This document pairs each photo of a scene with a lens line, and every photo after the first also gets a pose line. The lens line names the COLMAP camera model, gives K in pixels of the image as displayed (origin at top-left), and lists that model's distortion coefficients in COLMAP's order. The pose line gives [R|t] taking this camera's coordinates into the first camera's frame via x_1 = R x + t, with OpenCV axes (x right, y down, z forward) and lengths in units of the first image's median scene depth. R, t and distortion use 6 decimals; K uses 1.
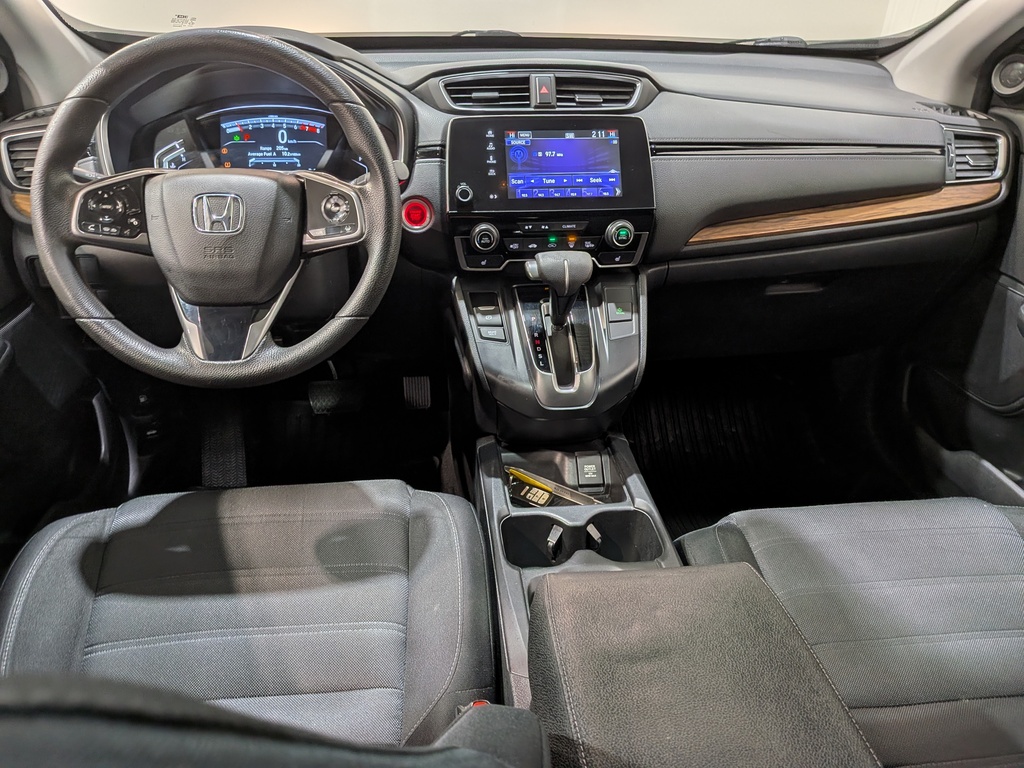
lens RADIAL K [[750.7, 0, 503.3], [0, 750.7, 381.7], [0, 0, 1]] dist [0.059200, -0.114858]
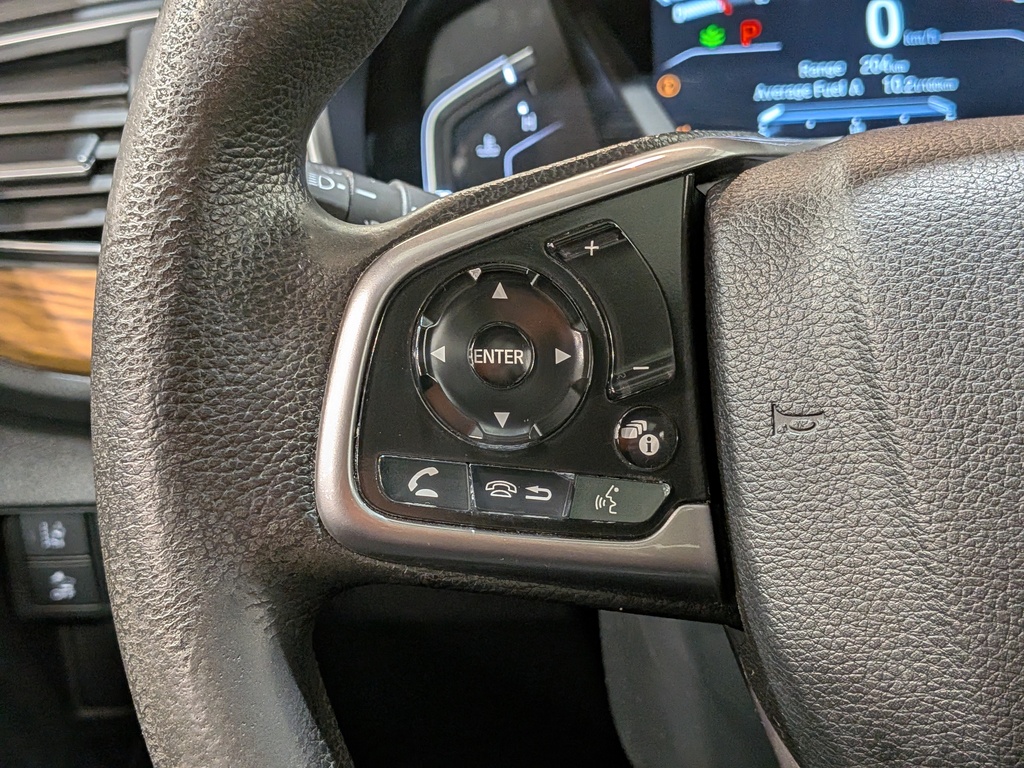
lens RADIAL K [[1509.1, 0, 434.7], [0, 1509.1, 393.8], [0, 0, 1]] dist [0.076045, 0.000000]
pose [[0.974999, -0.006469, -0.222117, -0.360315], [-0.021993, 0.991859, -0.125427, -0.139964], [0.221120, 0.127176, 0.966919, 0.520219]]
